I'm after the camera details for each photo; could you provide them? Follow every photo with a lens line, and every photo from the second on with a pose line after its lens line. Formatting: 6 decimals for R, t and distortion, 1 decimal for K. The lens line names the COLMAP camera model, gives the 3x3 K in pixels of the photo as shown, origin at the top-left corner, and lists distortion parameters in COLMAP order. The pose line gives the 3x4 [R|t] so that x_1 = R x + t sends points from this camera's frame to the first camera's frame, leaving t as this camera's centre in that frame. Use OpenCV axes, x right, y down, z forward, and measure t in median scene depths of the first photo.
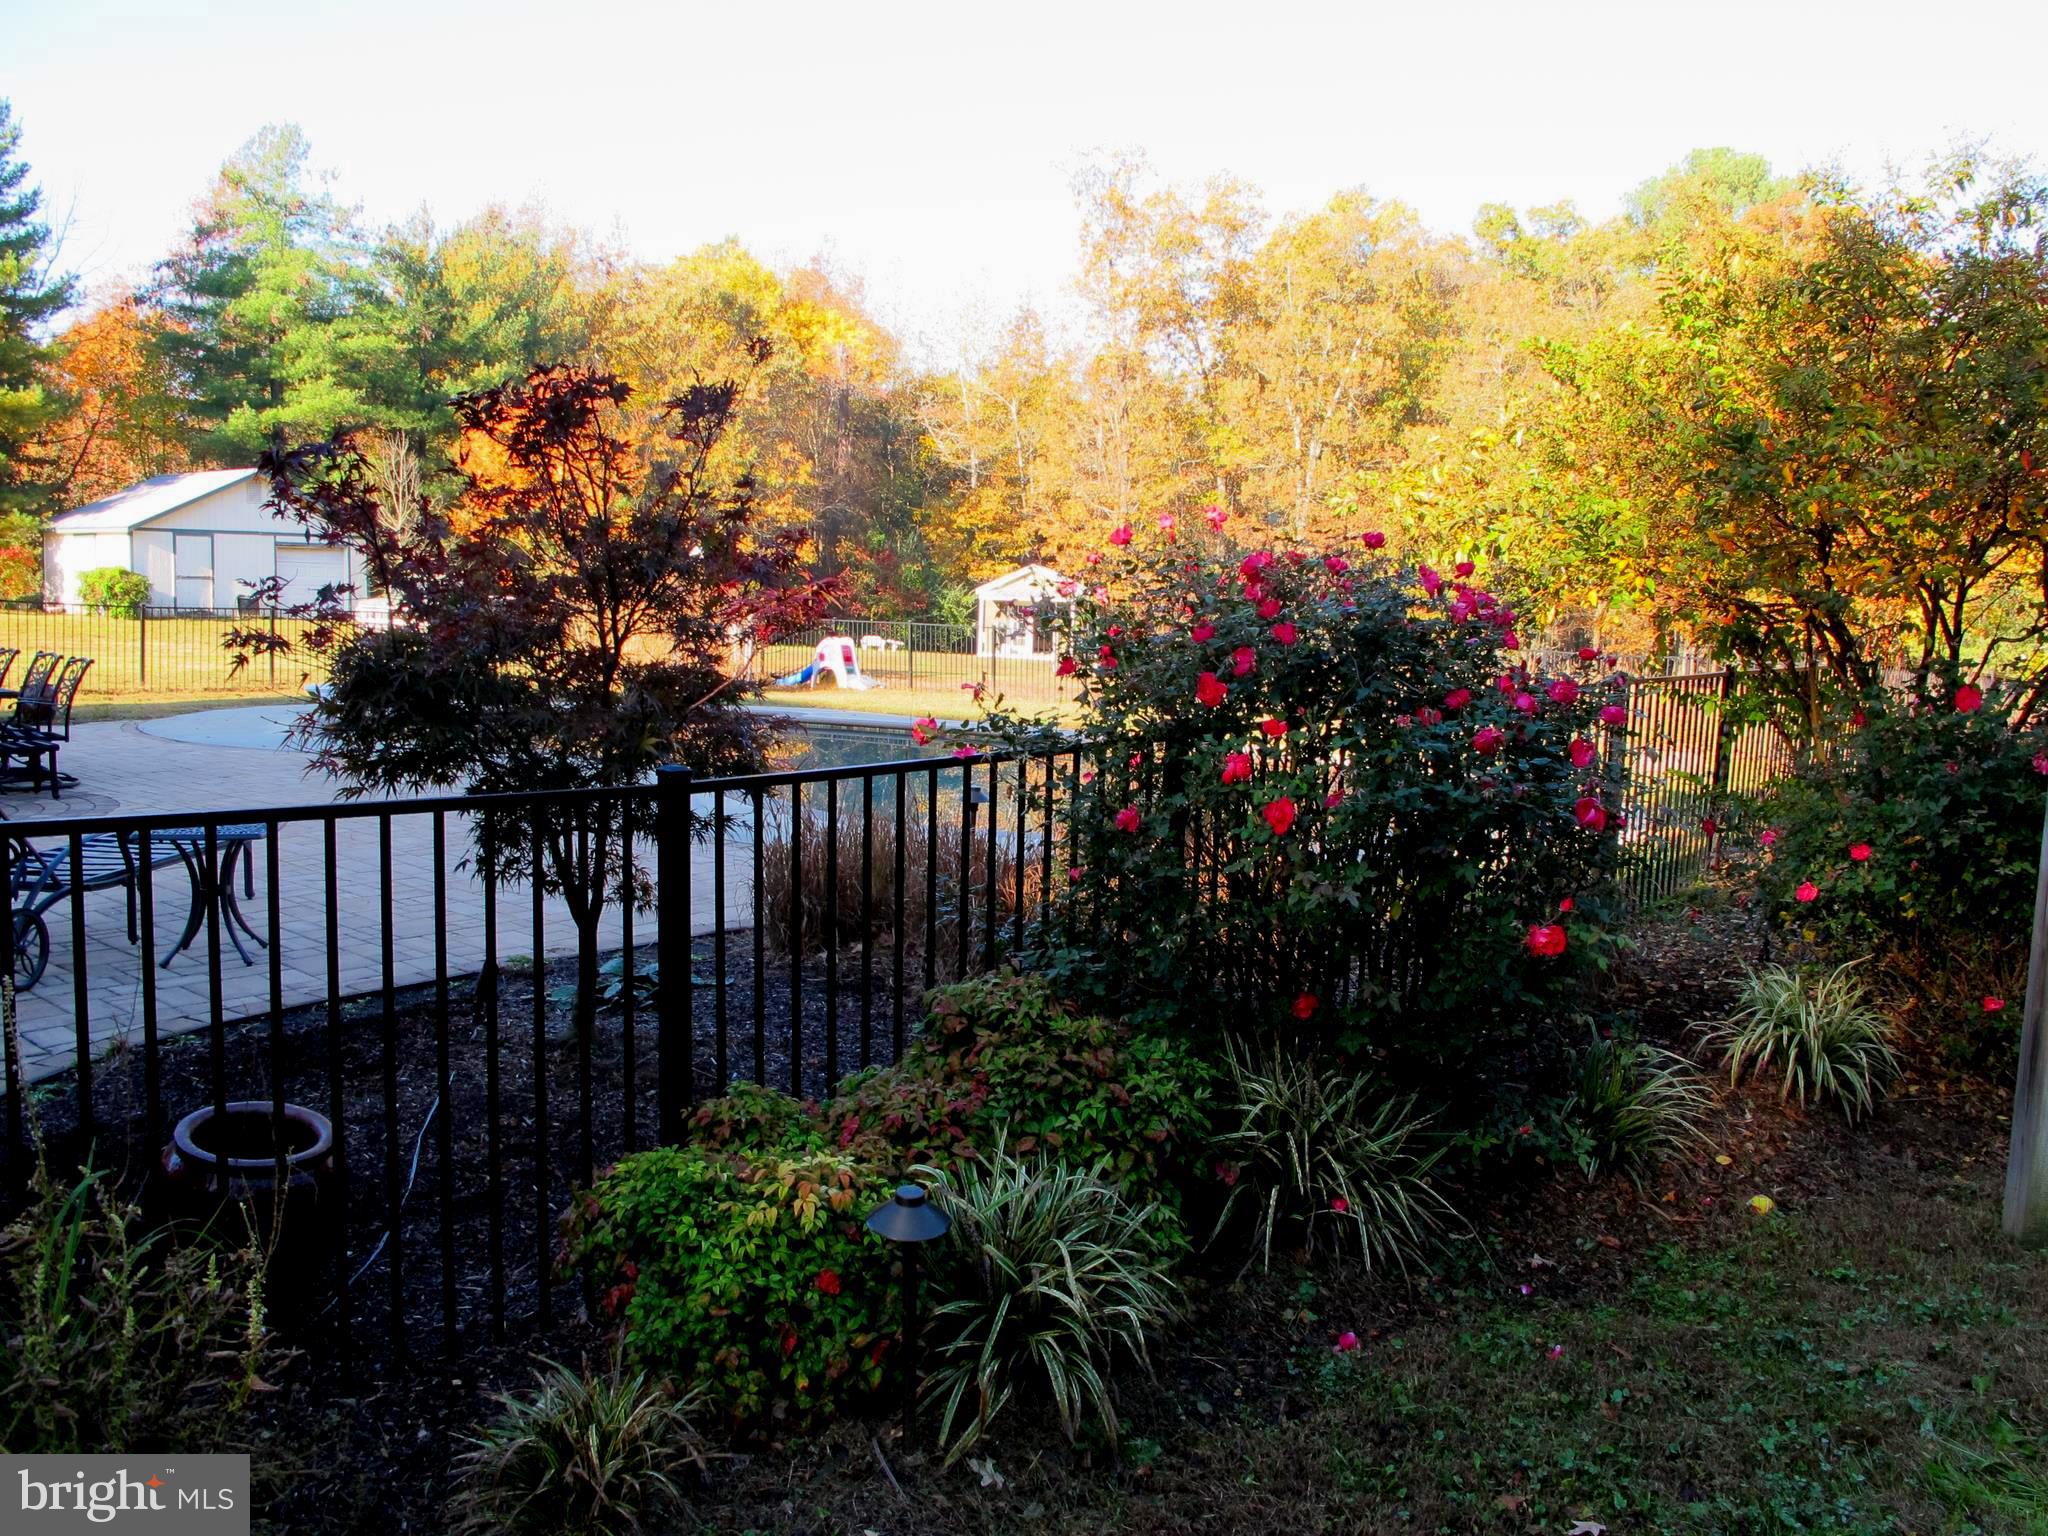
lens RADIAL K [[1705.5, 0, 1036.6], [0, 1705.5, 775.2], [0, 0, 1]] dist [-0.145725, 0.110863]
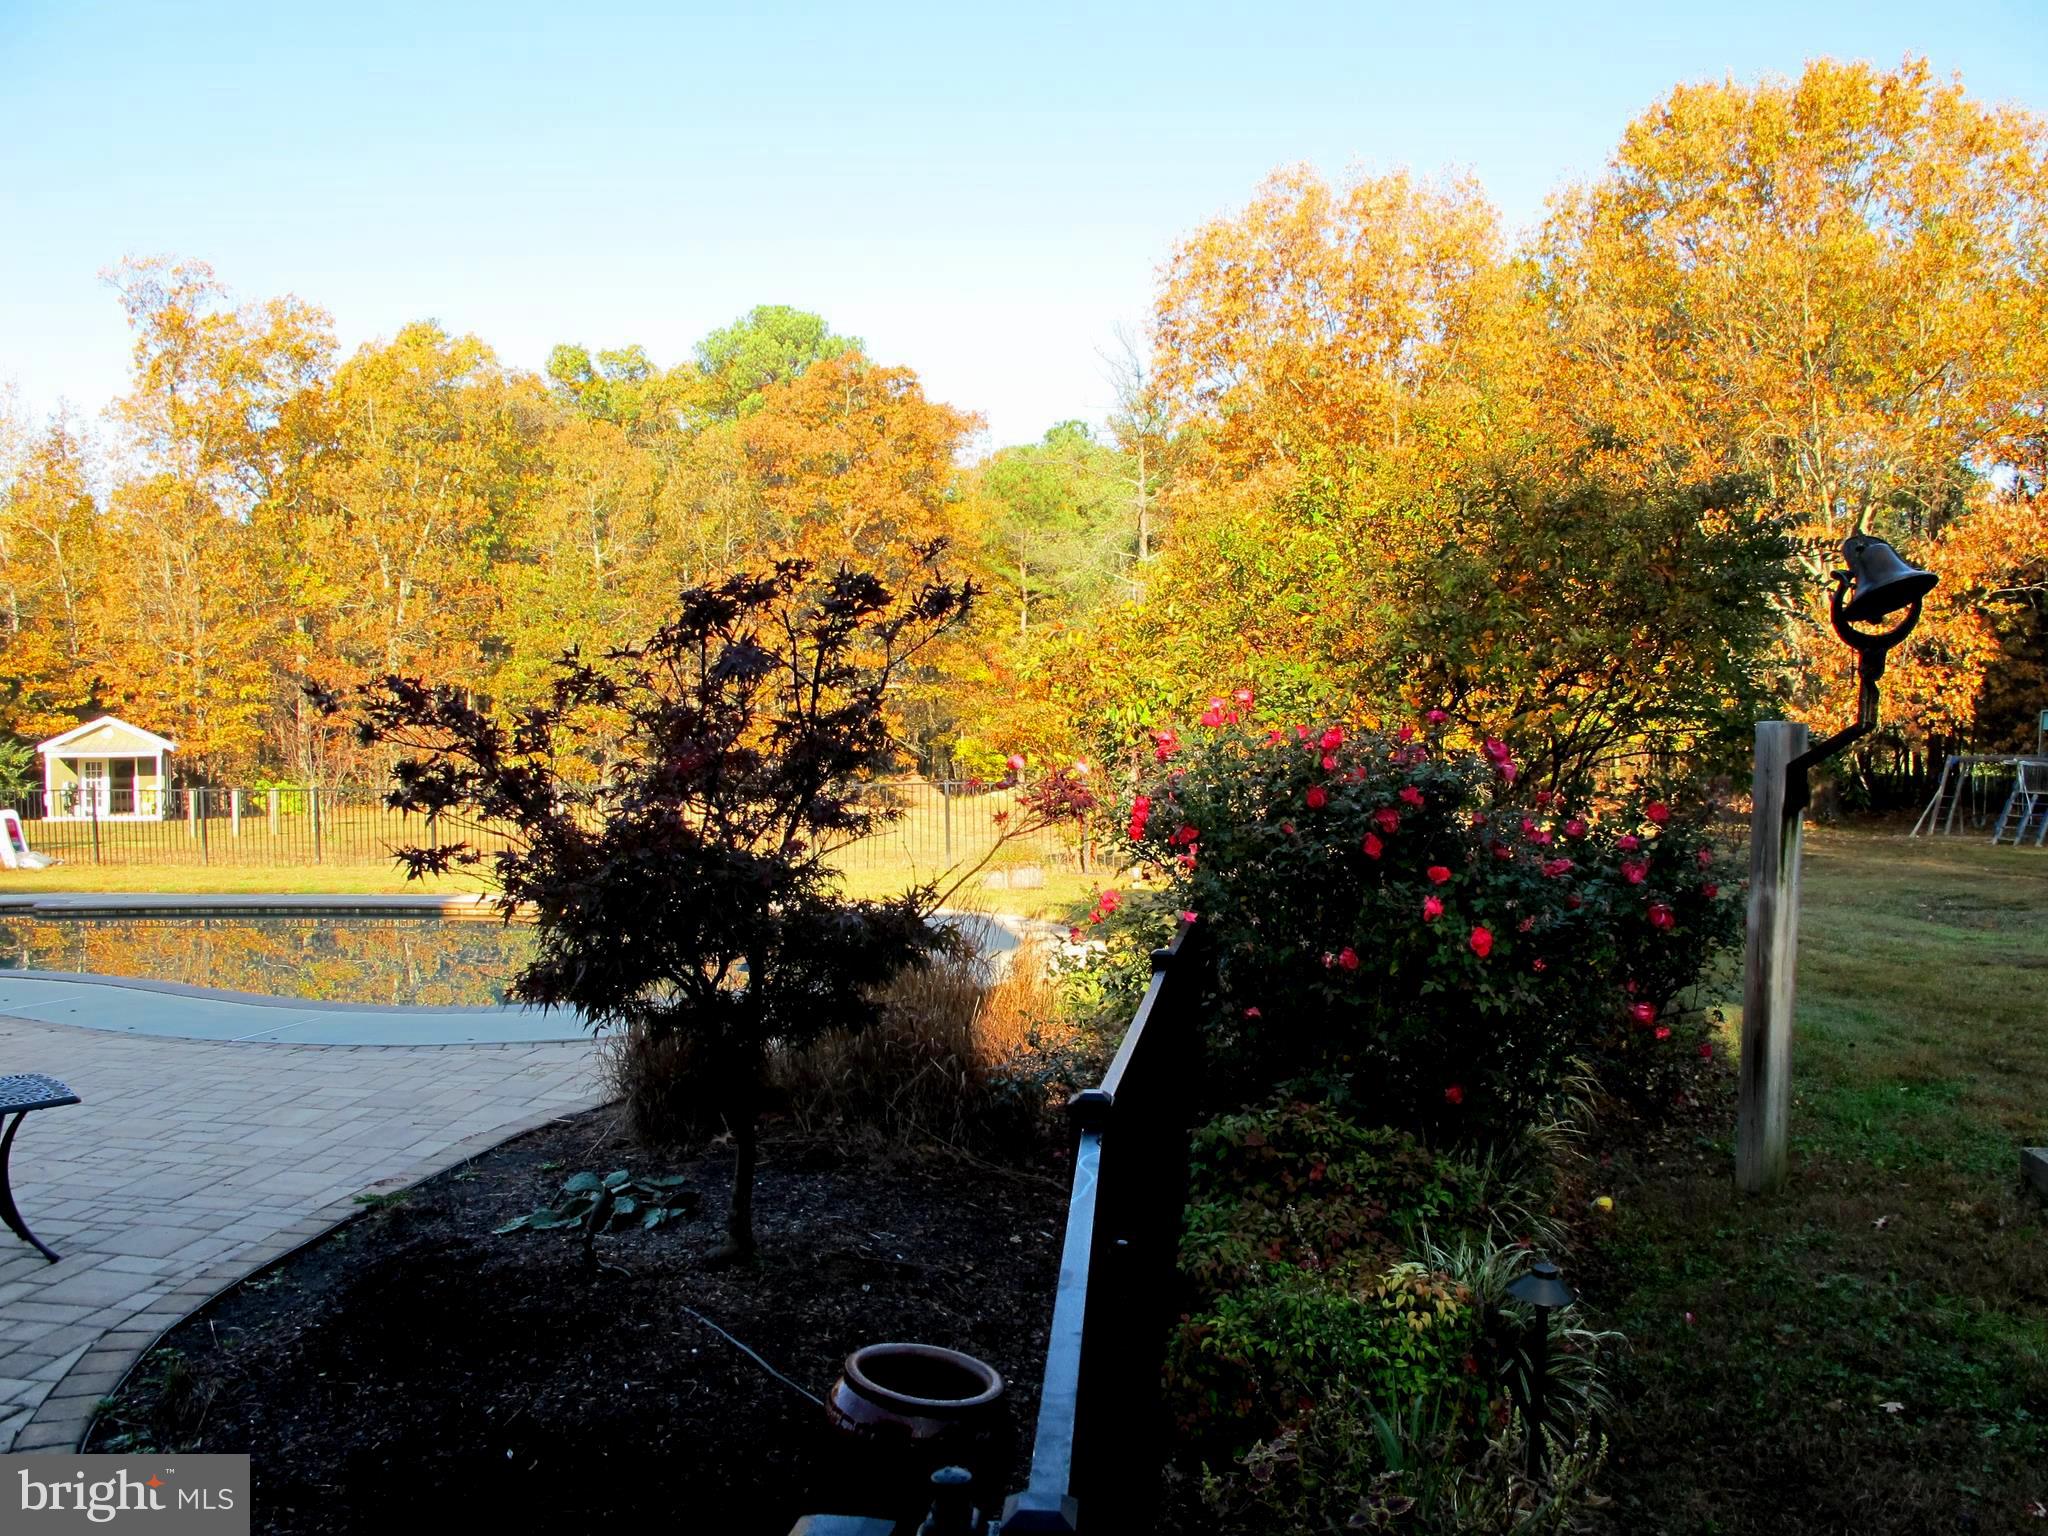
lens RADIAL K [[1705.3, 0, 1023.4], [0, 1705.3, 797.1], [0, 0, 1]] dist [-0.146527, 0.112178]
pose [[0.852180, -0.053580, 0.520498, -0.172153], [0.087101, 0.995390, -0.040141, -0.013600], [-0.515948, 0.079543, 0.852919, 0.021875]]
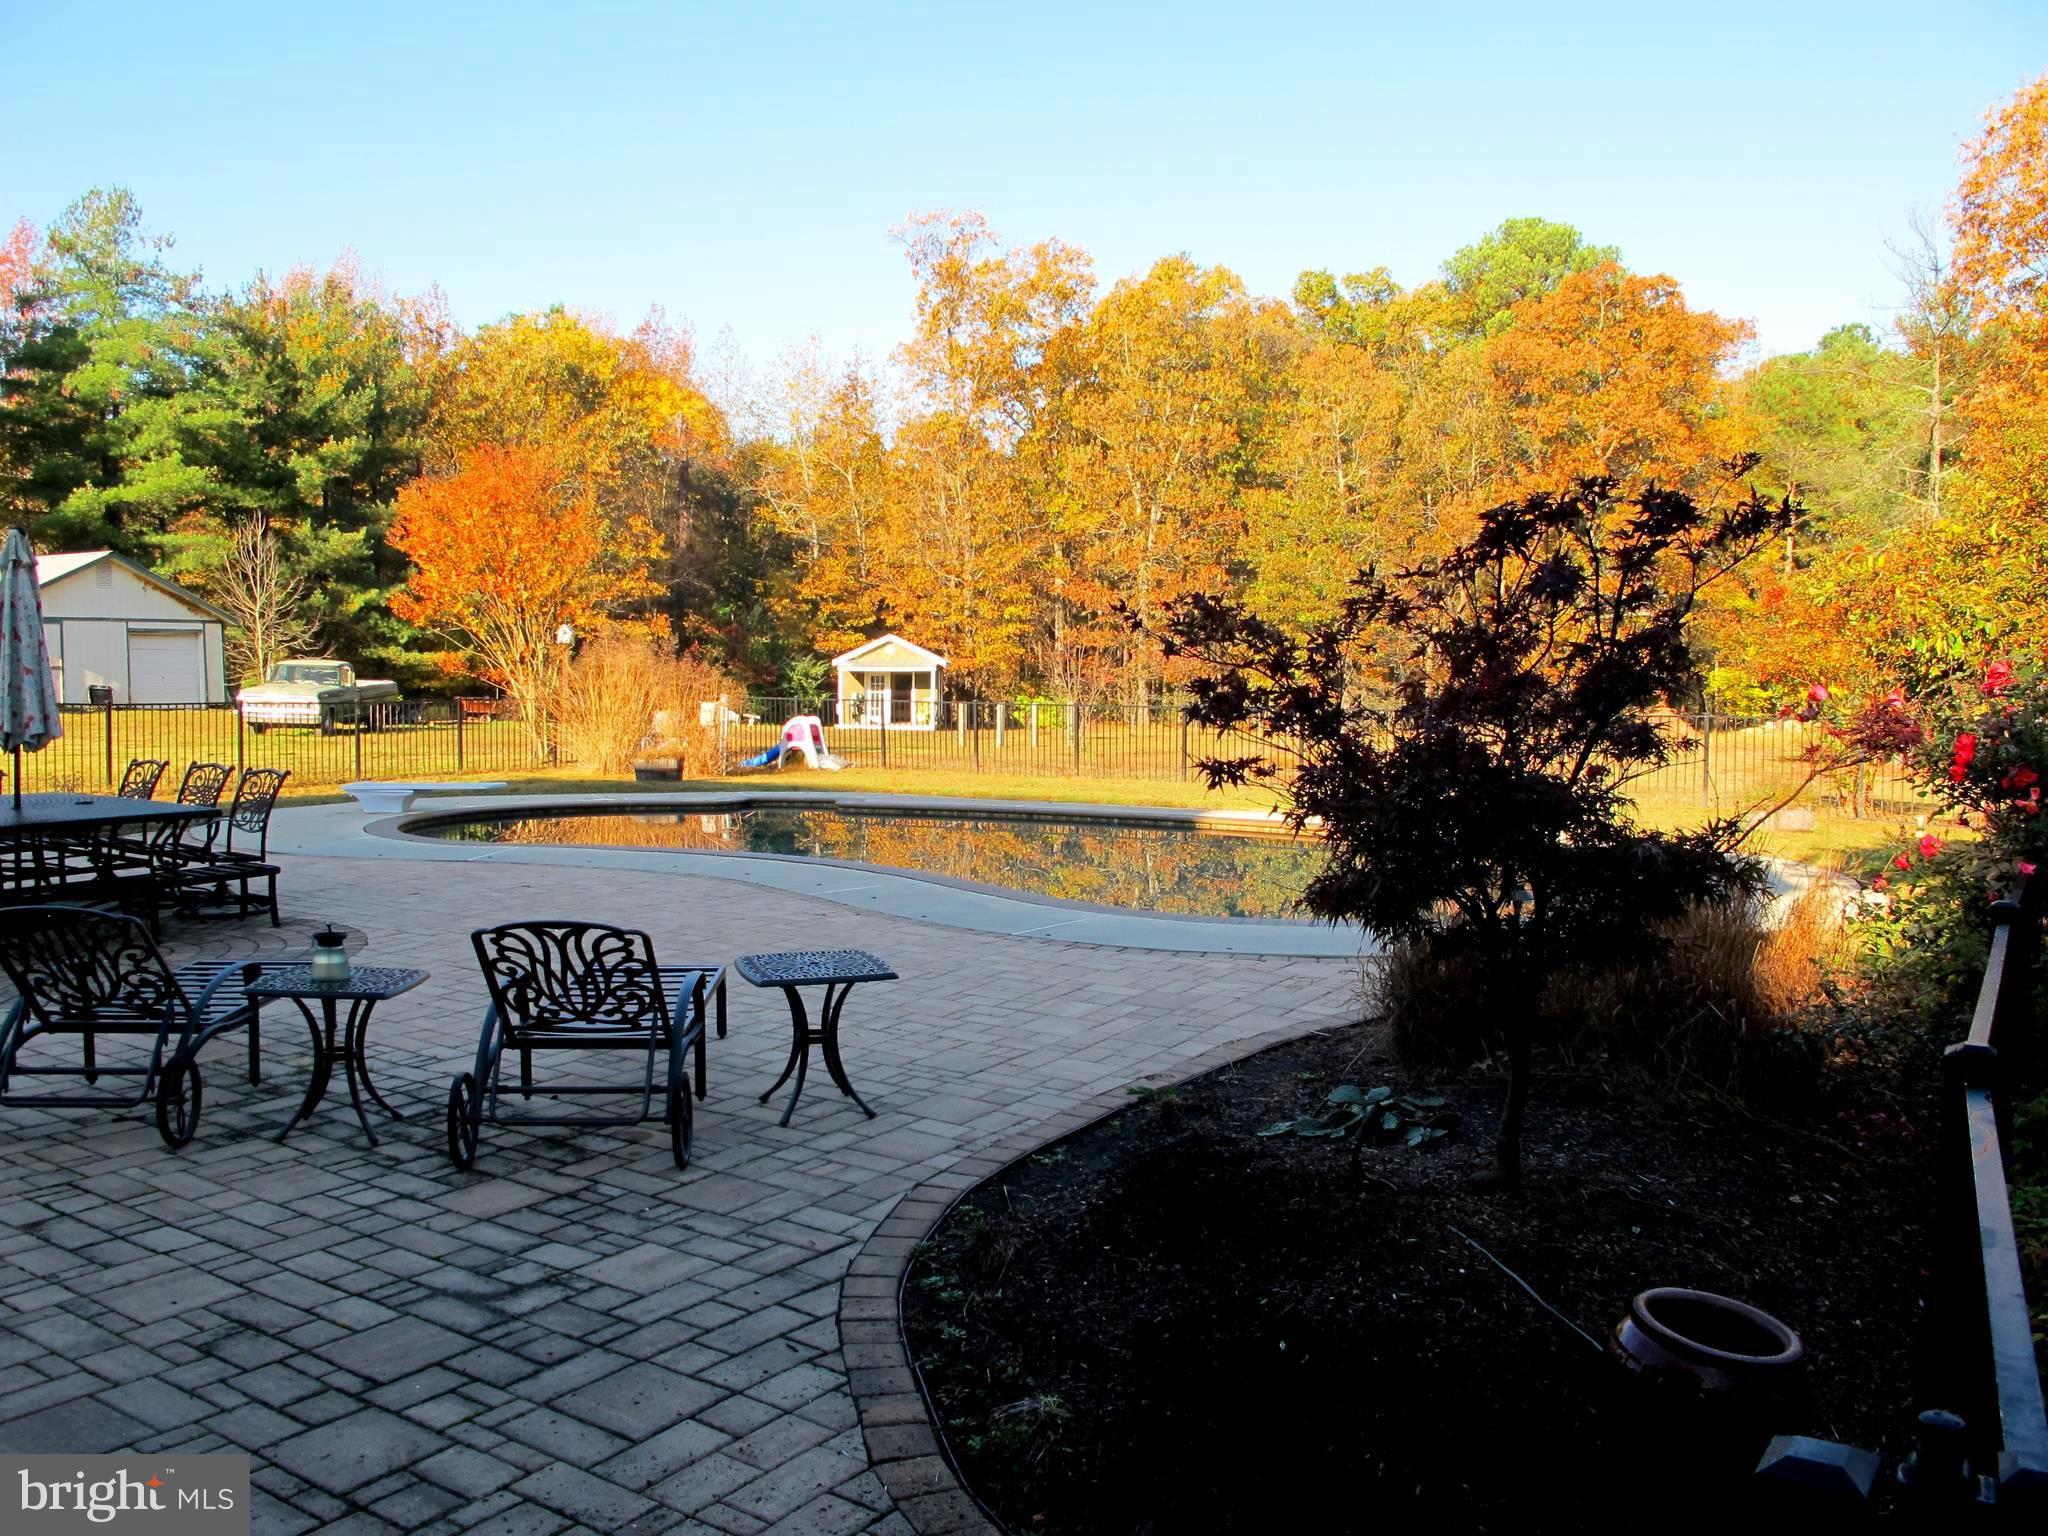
lens RADIAL K [[1705.3, 0, 1023.4], [0, 1705.3, 797.1], [0, 0, 1]] dist [-0.146527, 0.112178]
pose [[0.992242, -0.032547, 0.119987, -0.181078], [0.035515, 0.999112, -0.022678, -0.013212], [-0.119143, 0.026764, 0.992516, 0.023843]]
